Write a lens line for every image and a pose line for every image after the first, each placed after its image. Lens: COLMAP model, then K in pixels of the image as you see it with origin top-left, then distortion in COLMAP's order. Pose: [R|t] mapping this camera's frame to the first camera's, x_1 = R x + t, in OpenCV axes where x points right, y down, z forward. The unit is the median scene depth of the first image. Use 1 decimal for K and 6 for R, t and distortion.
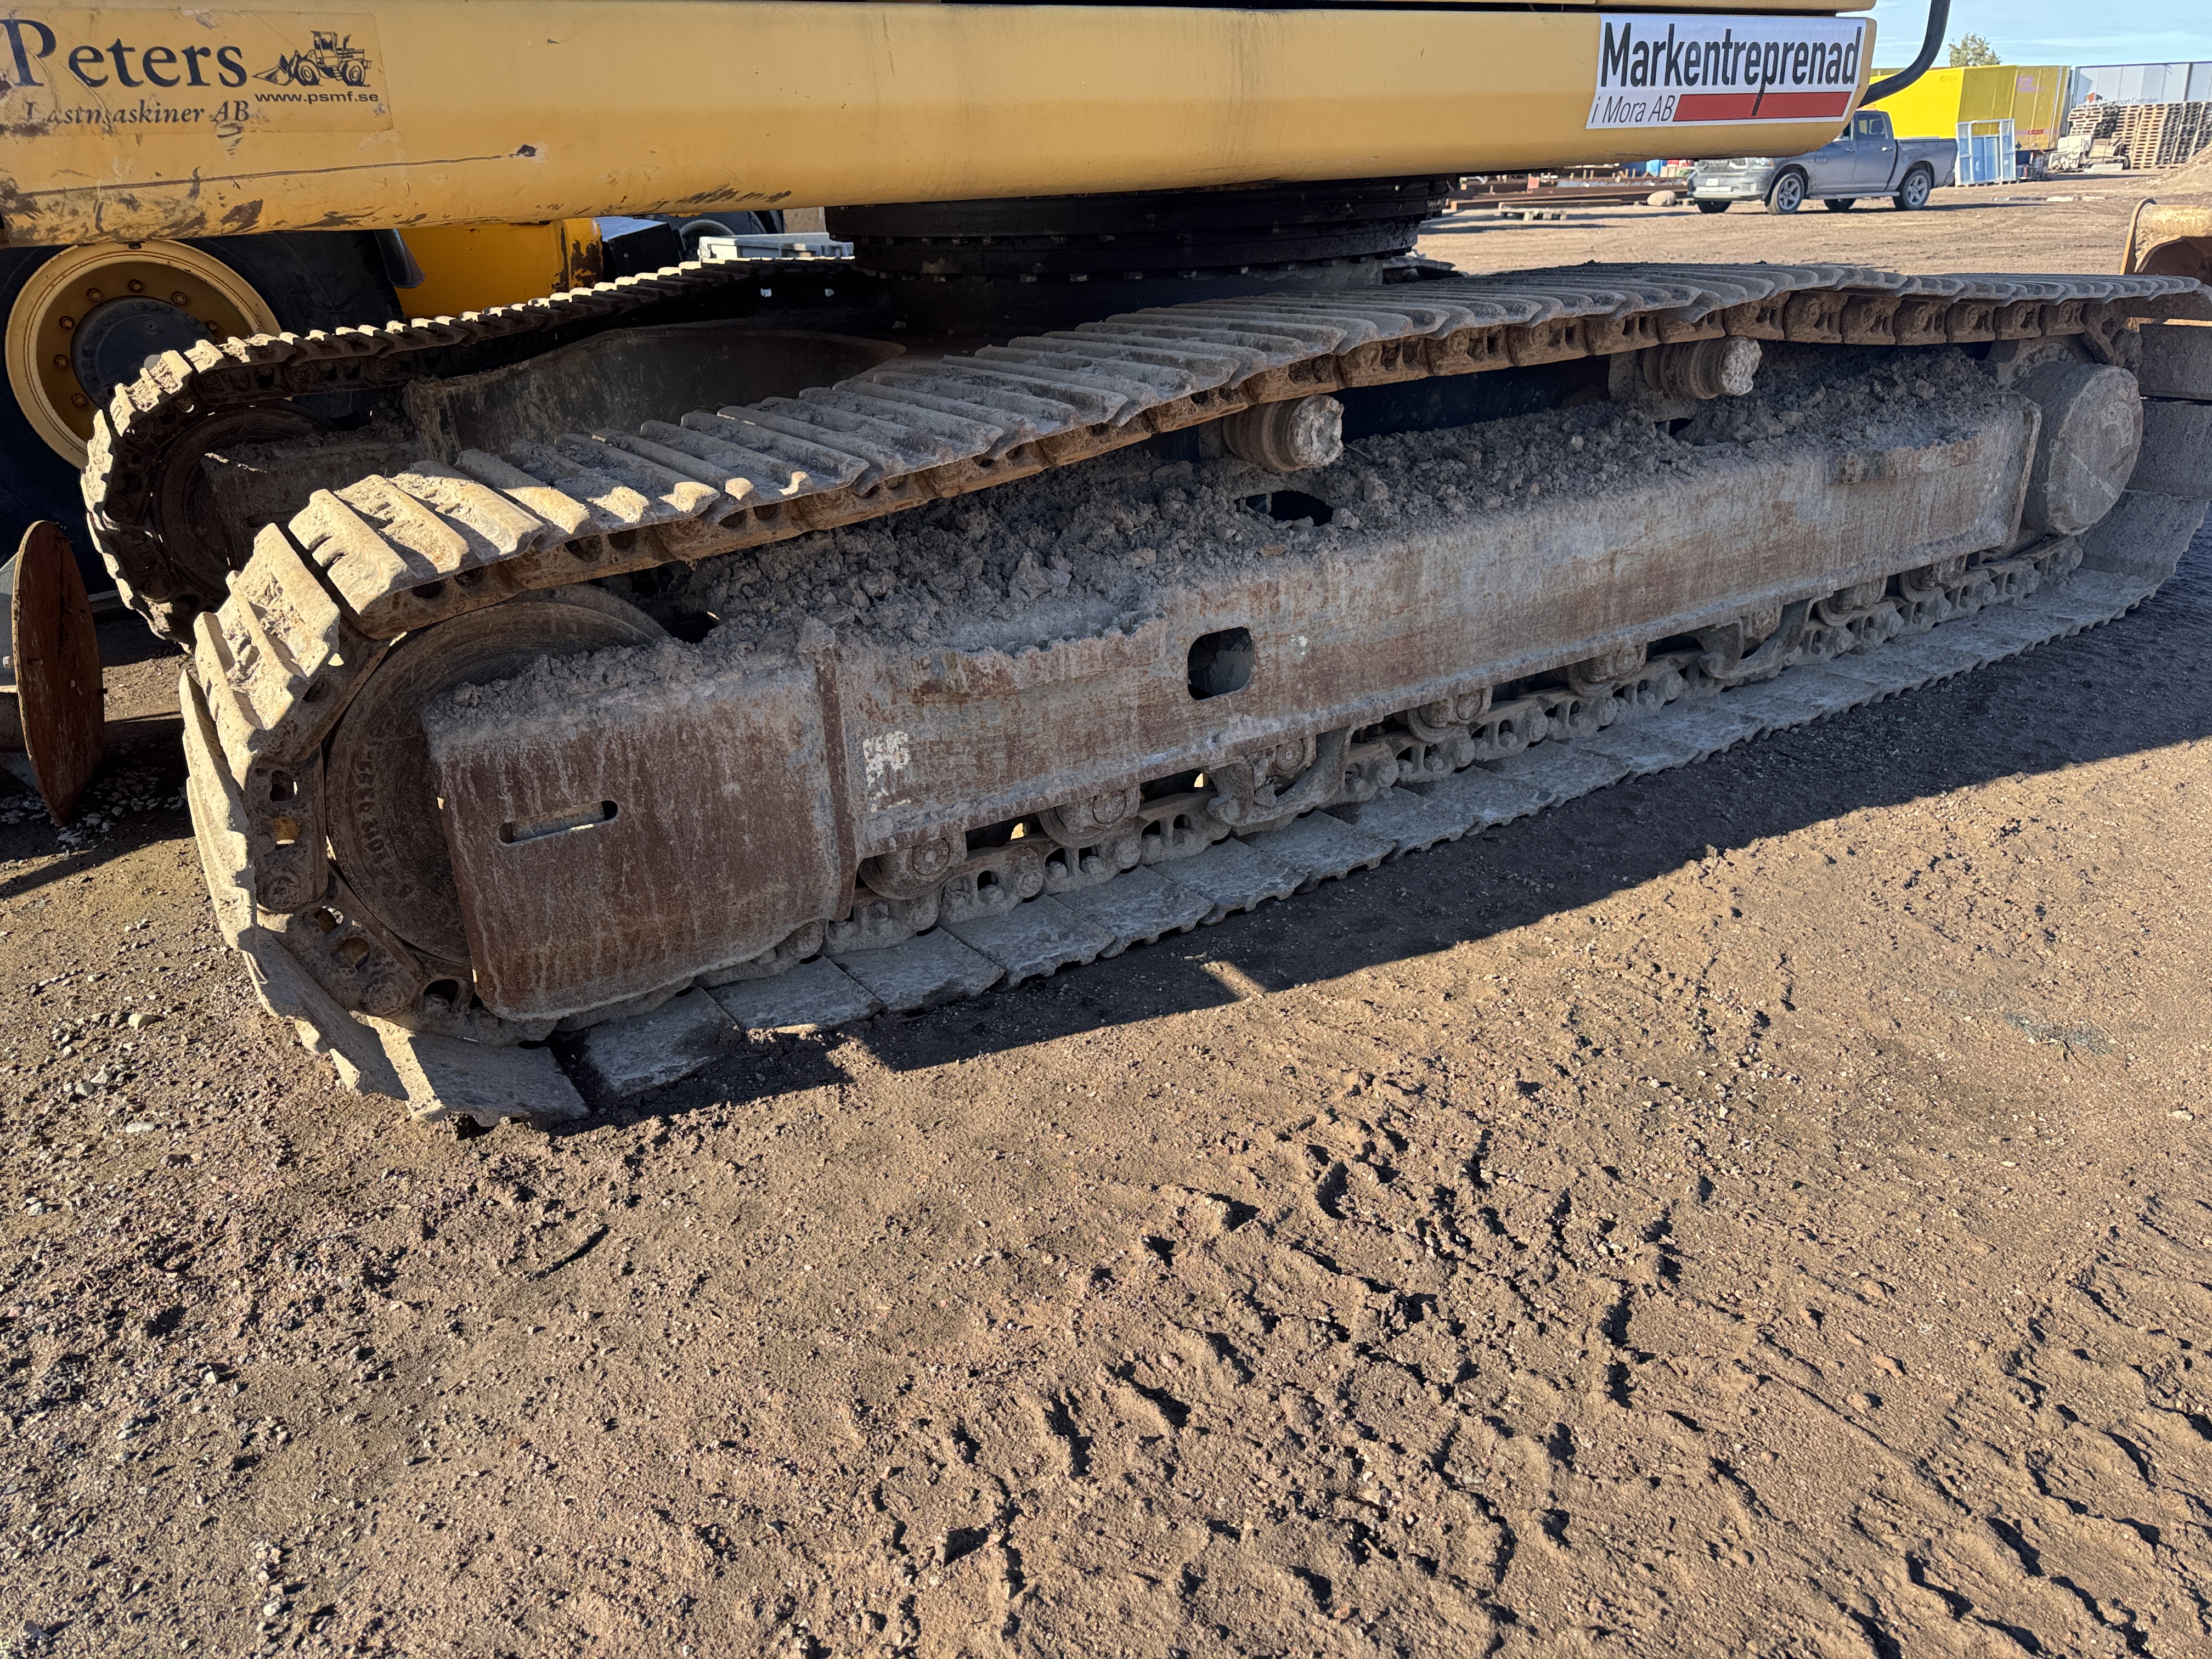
lens RADIAL K [[1659.0, 0, 1205.3], [0, 1659.0, 826.6], [0, 0, 1]] dist [0.133749, -0.217402]
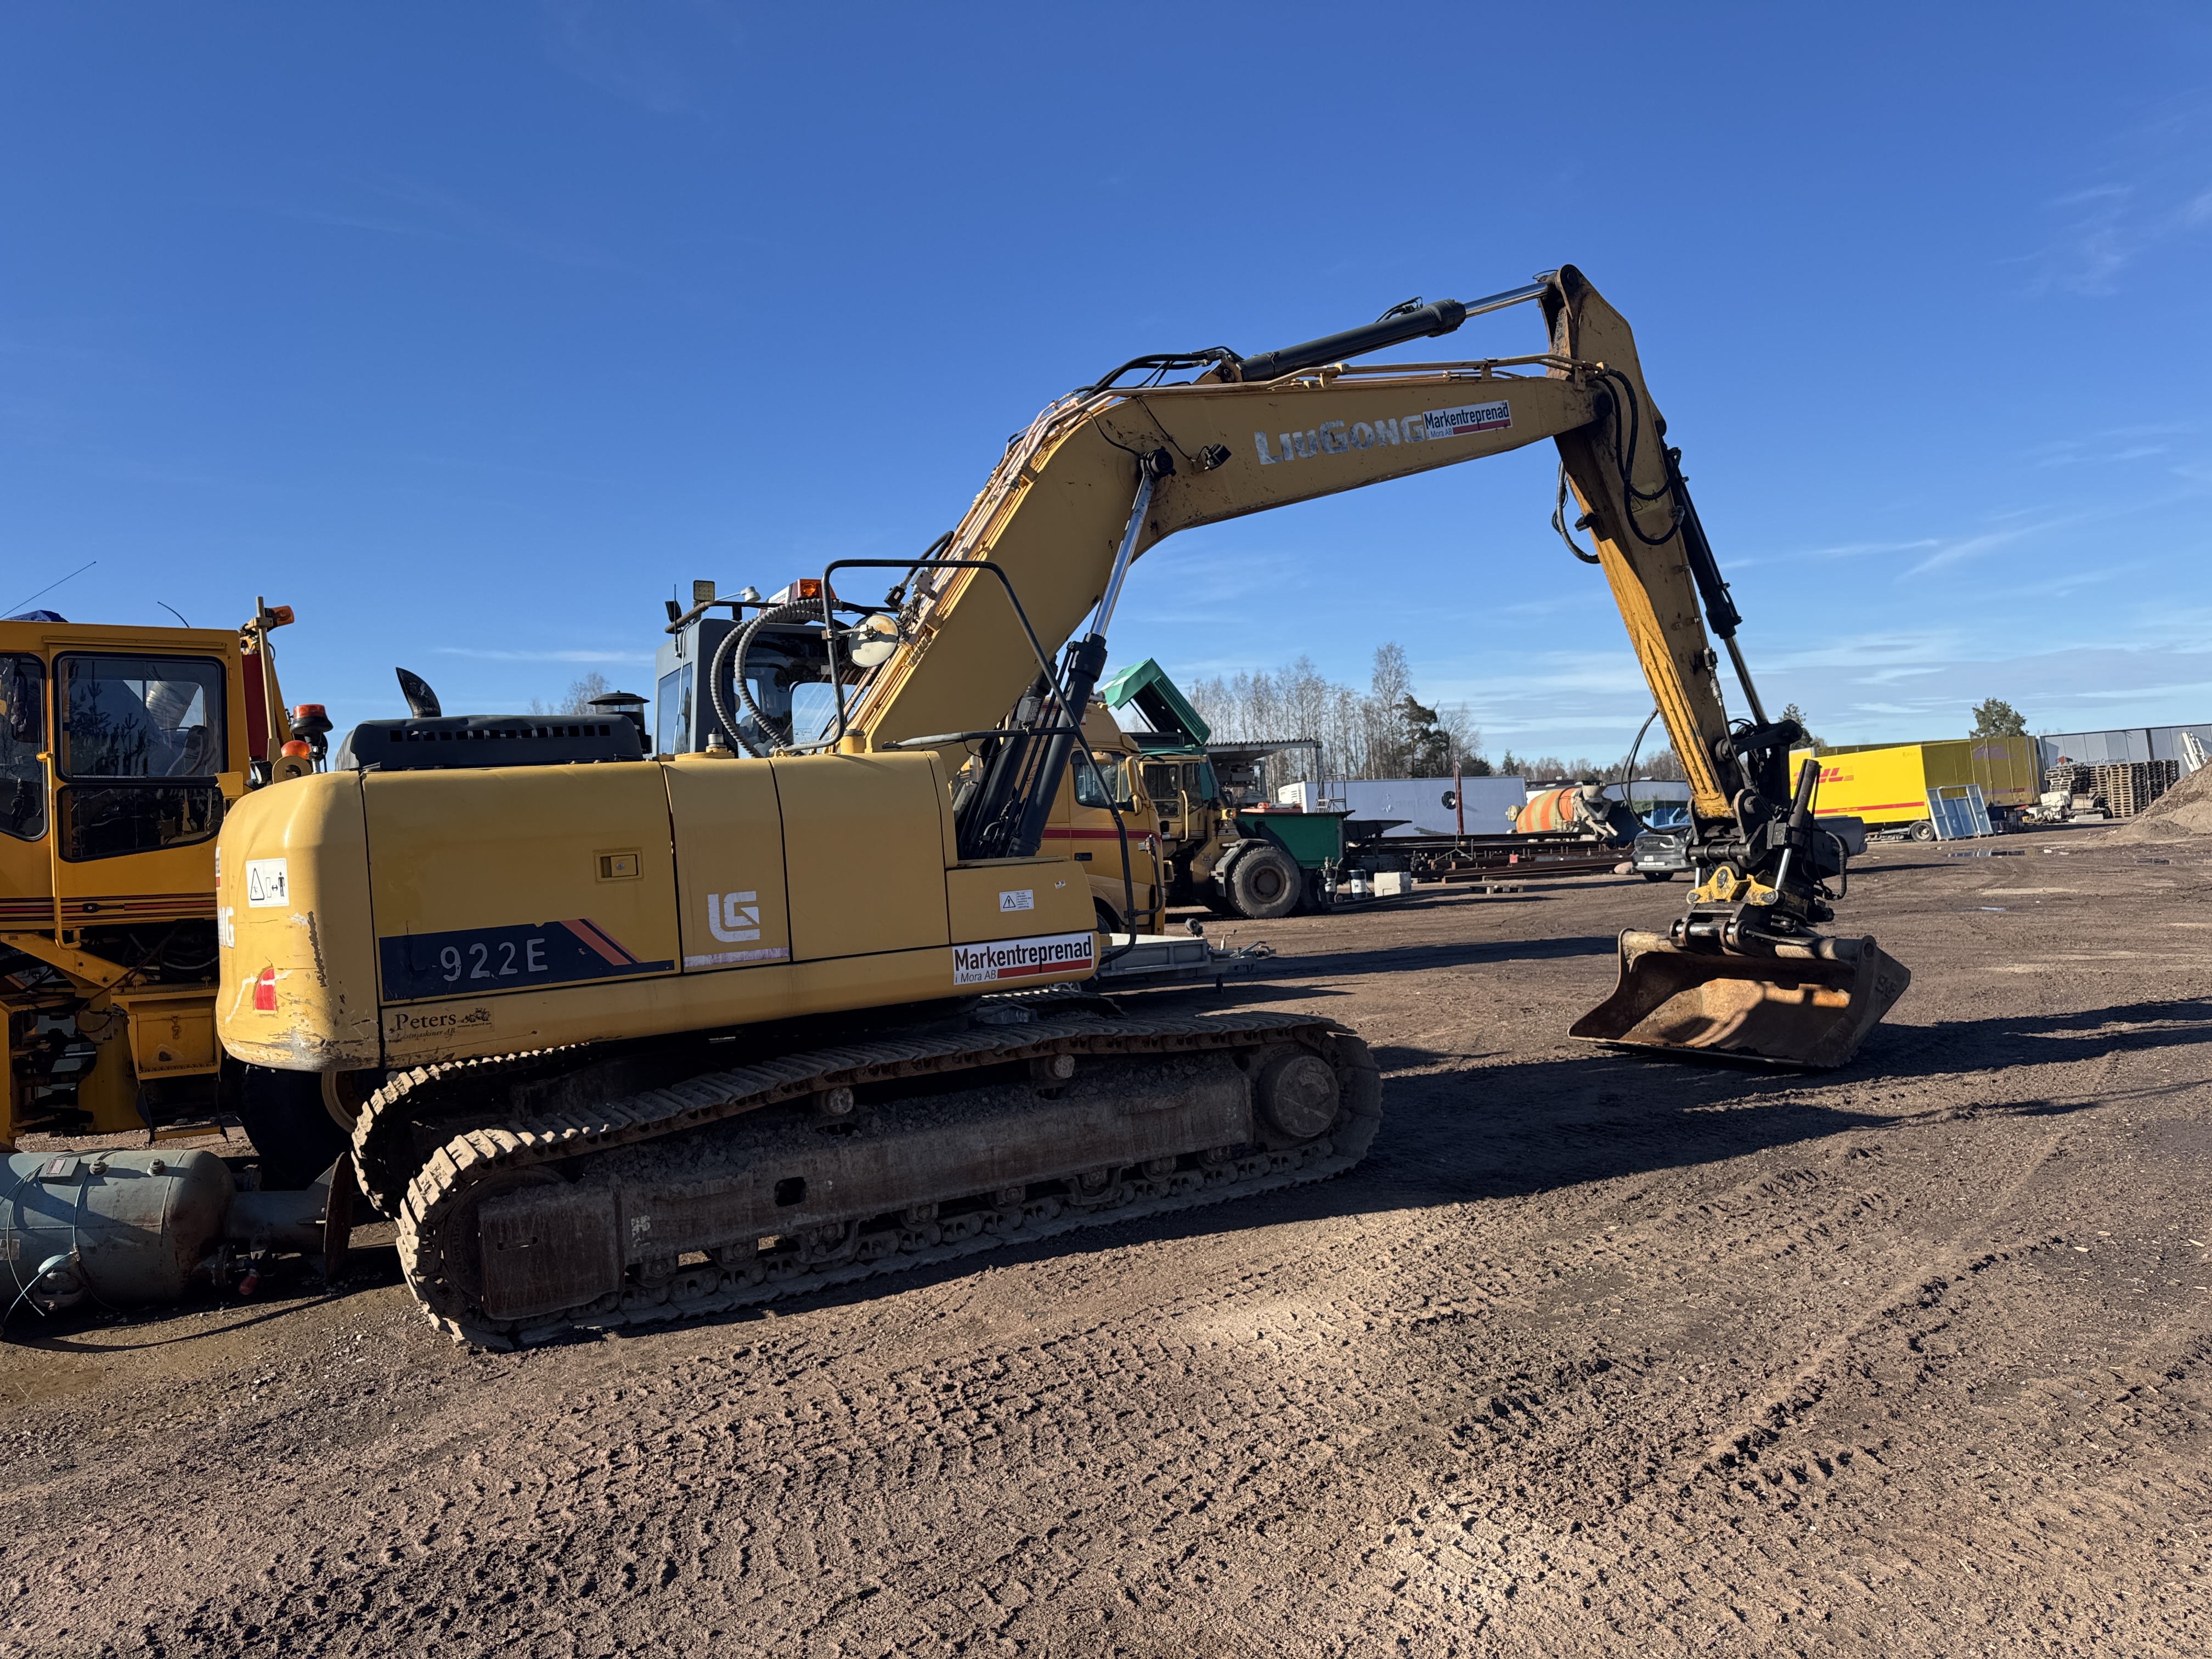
lens RADIAL K [[1659.0, 0, 1205.3], [0, 1659.0, 826.6], [0, 0, 1]] dist [0.133749, -0.217402]
pose [[0.996942, -0.034263, -0.070229, 0.808559], [0.006272, 0.930927, -0.365150, 0.310964], [0.077889, 0.363593, 0.928296, -1.479987]]
